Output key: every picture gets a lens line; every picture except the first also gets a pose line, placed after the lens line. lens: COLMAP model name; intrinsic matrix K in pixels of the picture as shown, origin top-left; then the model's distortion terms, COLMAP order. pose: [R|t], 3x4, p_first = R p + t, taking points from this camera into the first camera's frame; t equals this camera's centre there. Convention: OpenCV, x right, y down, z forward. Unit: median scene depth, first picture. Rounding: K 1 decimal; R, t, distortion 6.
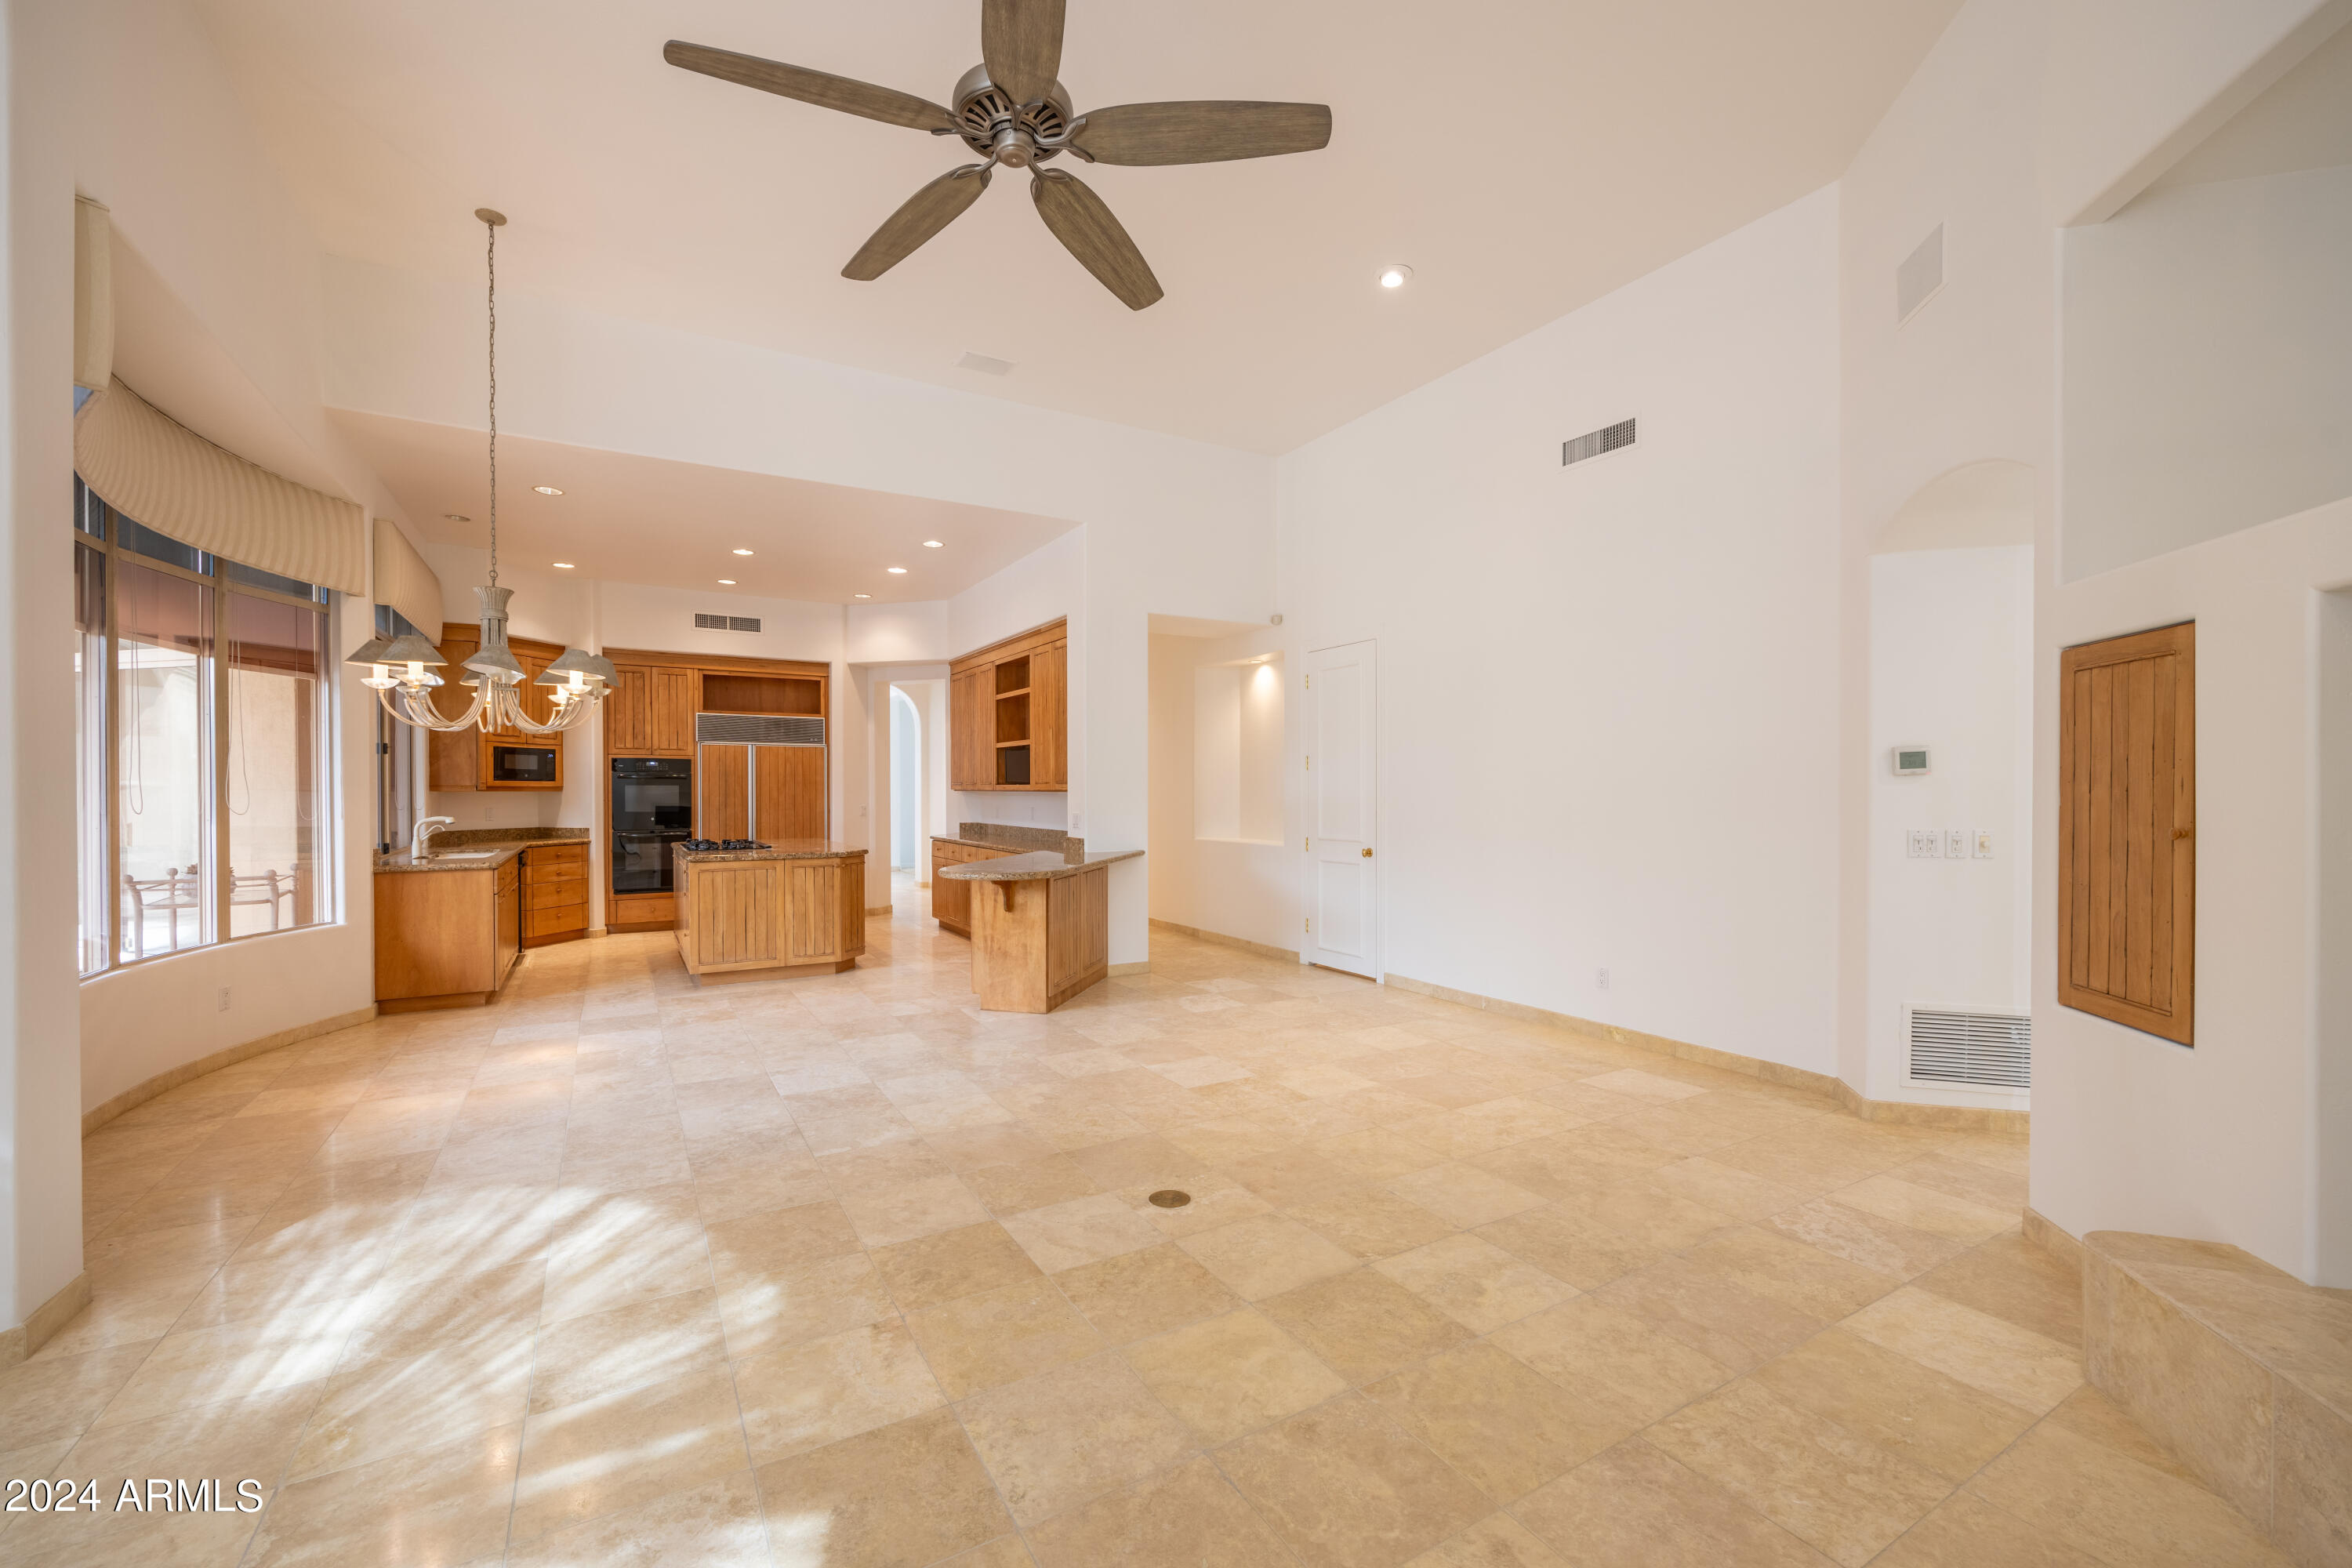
lens RADIAL K [[931.9, 0, 1163.0], [0, 931.9, 790.3], [0, 0, 1]] dist [-0.001288, -0.000035]
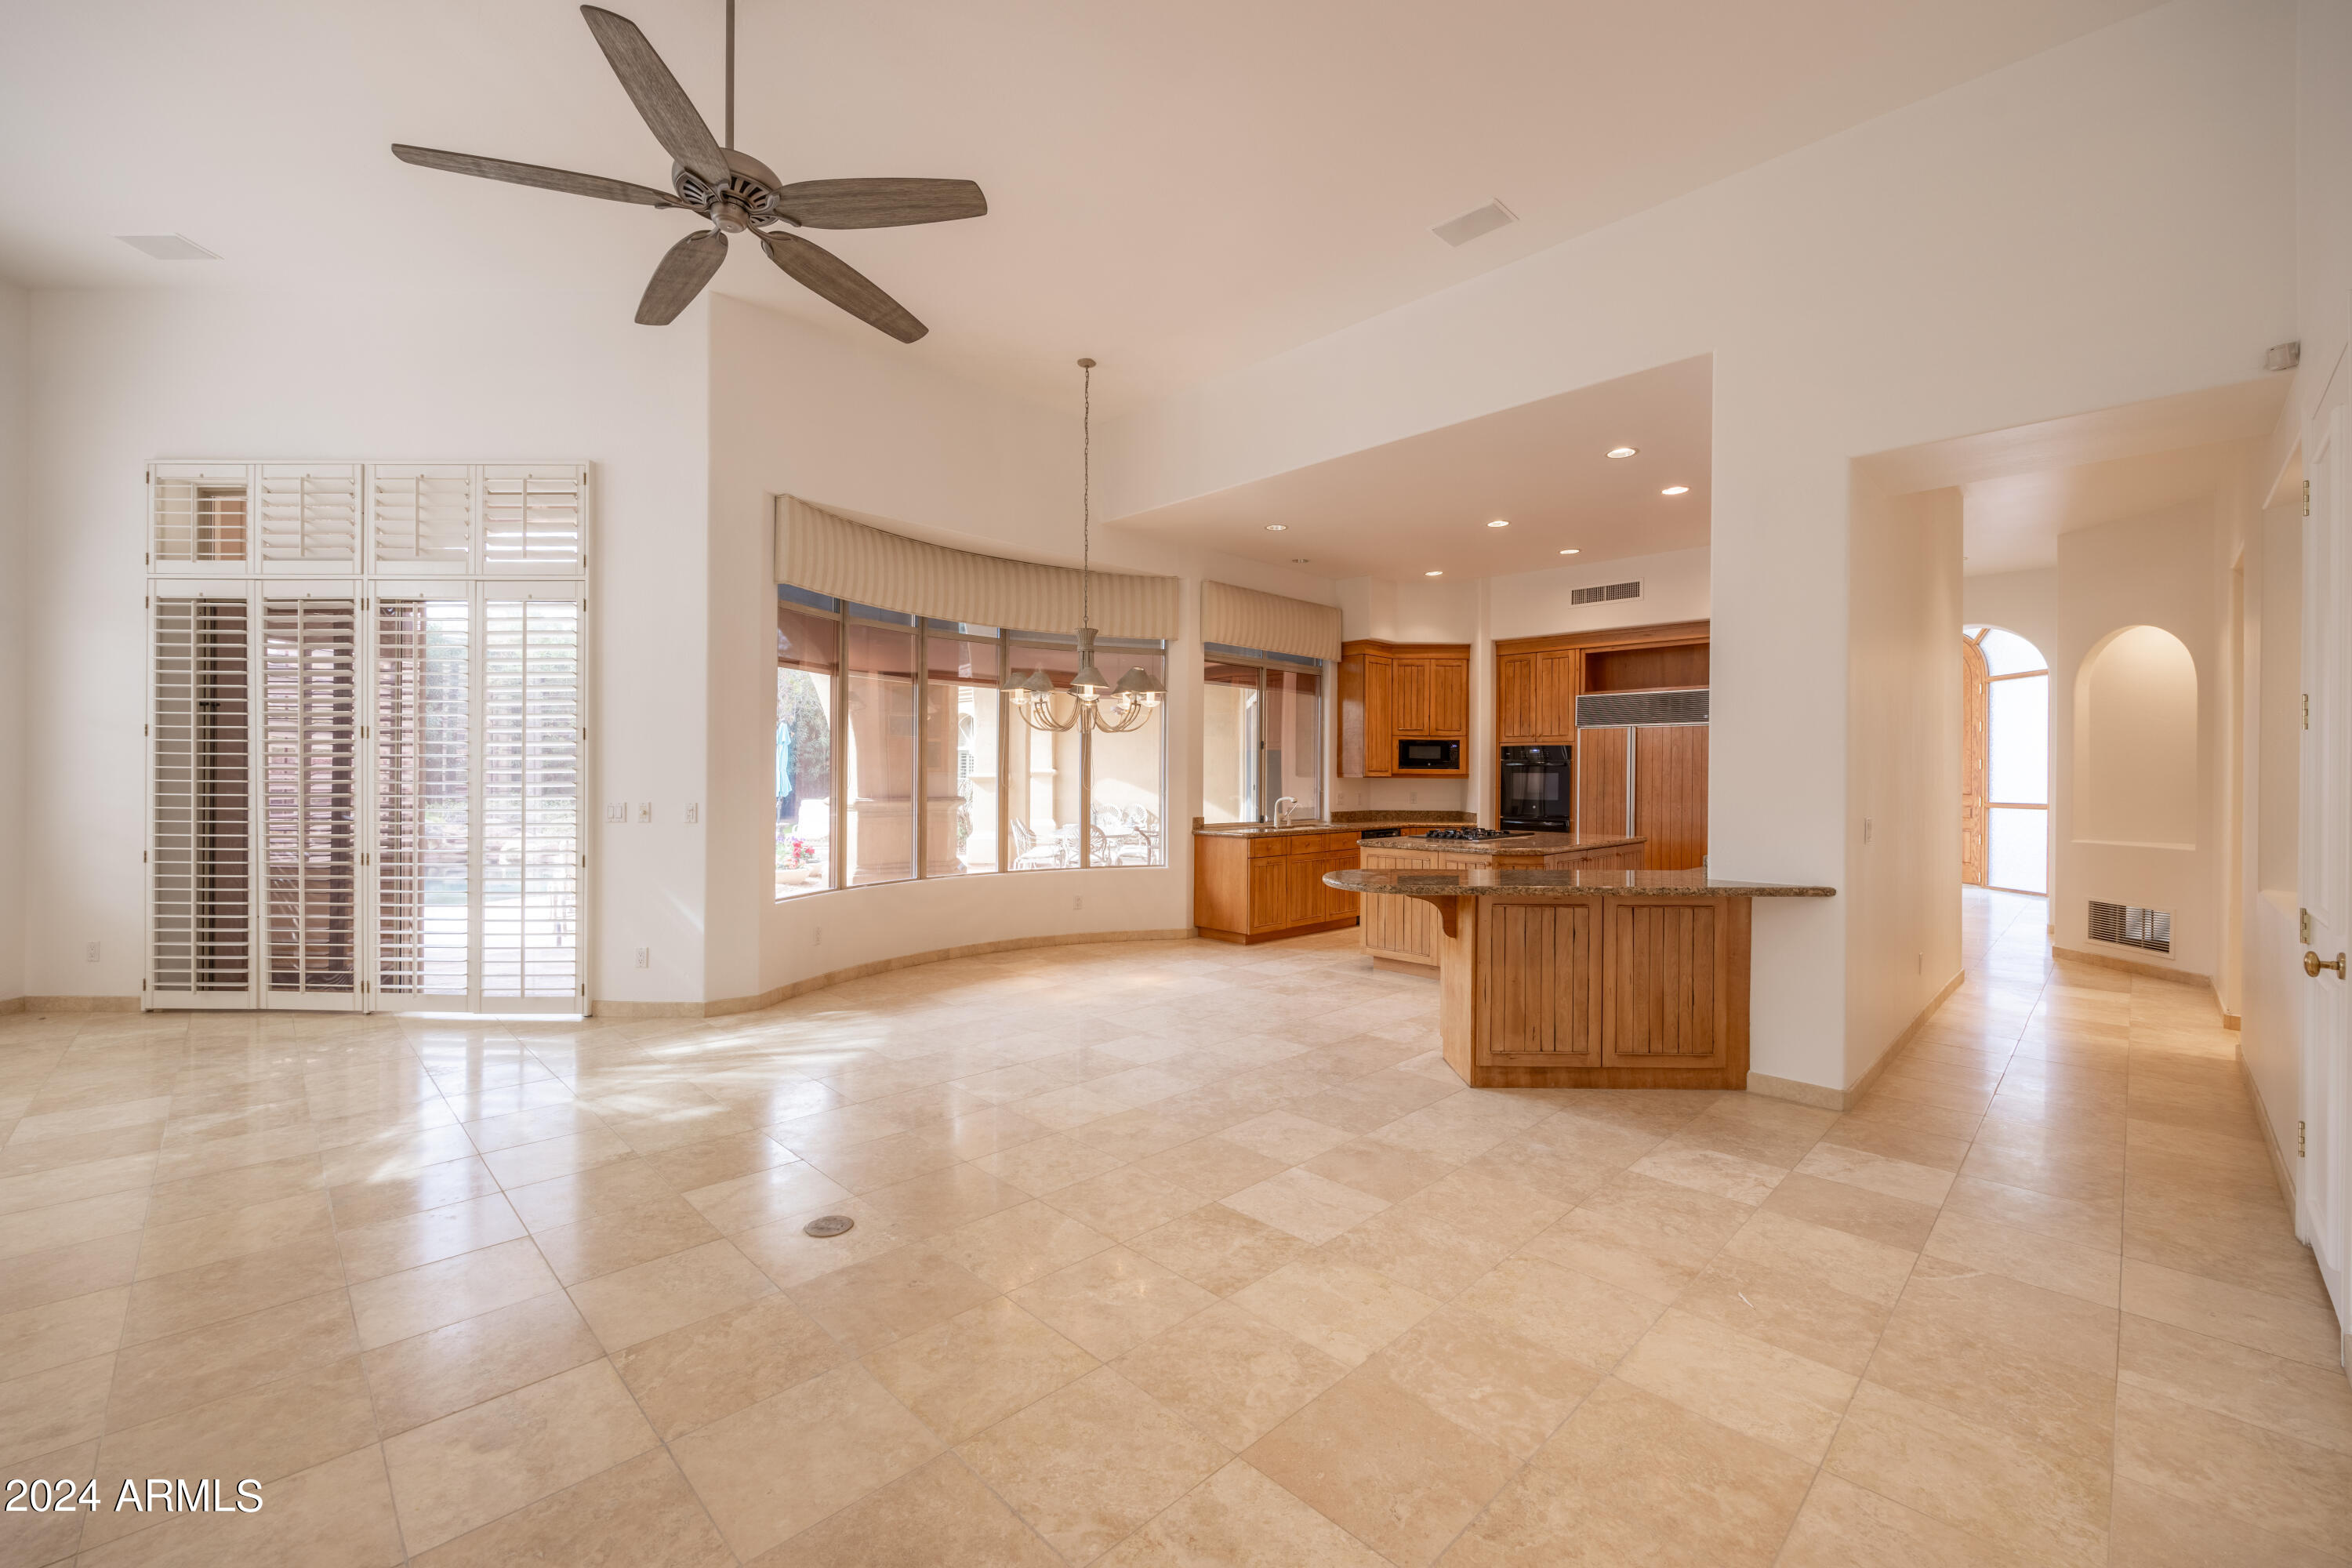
lens RADIAL K [[958.8, 0, 1171.9], [0, 958.8, 775.2], [0, 0, 1]] dist [-0.001947, -0.000087]
pose [[0.248084, 0.000153, -0.968738, 0.464474], [-0.006632, 0.999977, -0.001541, 0.001341], [0.968716, 0.006807, 0.248079, 0.513128]]
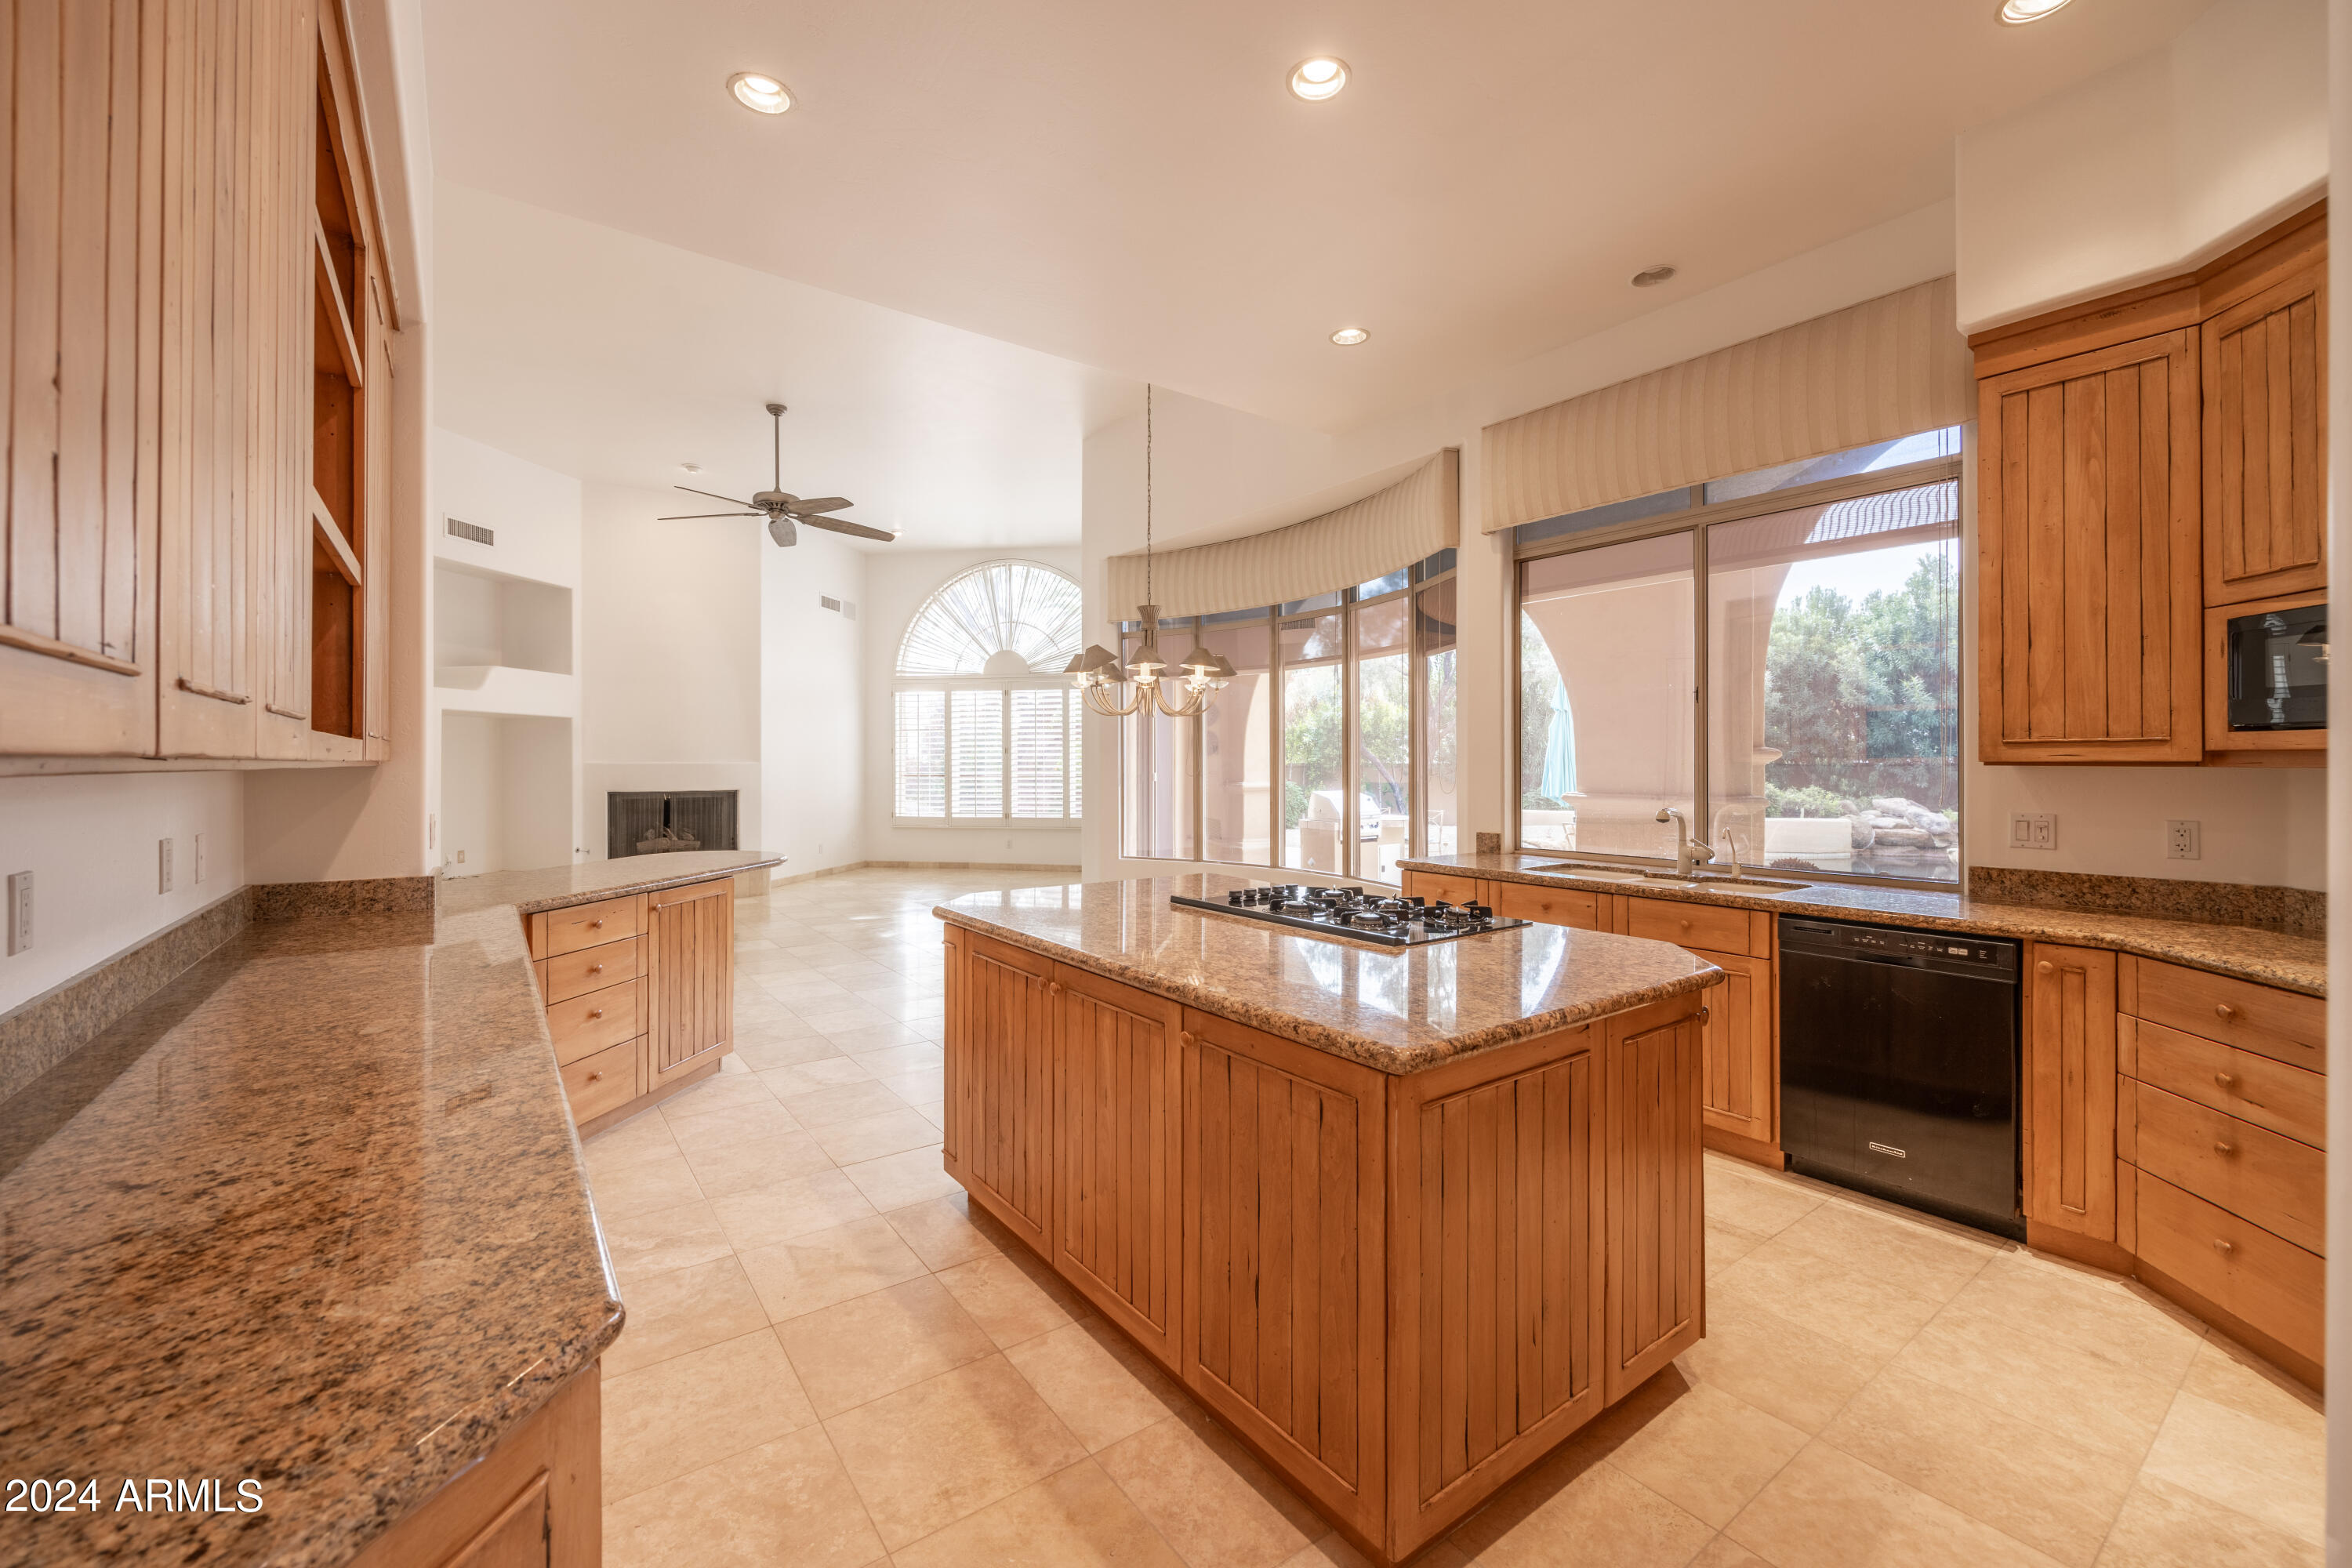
lens RADIAL K [[958.8, 0, 1171.9], [0, 958.8, 775.2], [0, 0, 1]] dist [-0.001947, -0.000087]
pose [[-0.995196, 0.000696, -0.097903, -0.411790], [-0.000704, 0.999898, 0.014265, -0.000594], [0.097903, 0.014265, -0.995094, 1.556374]]
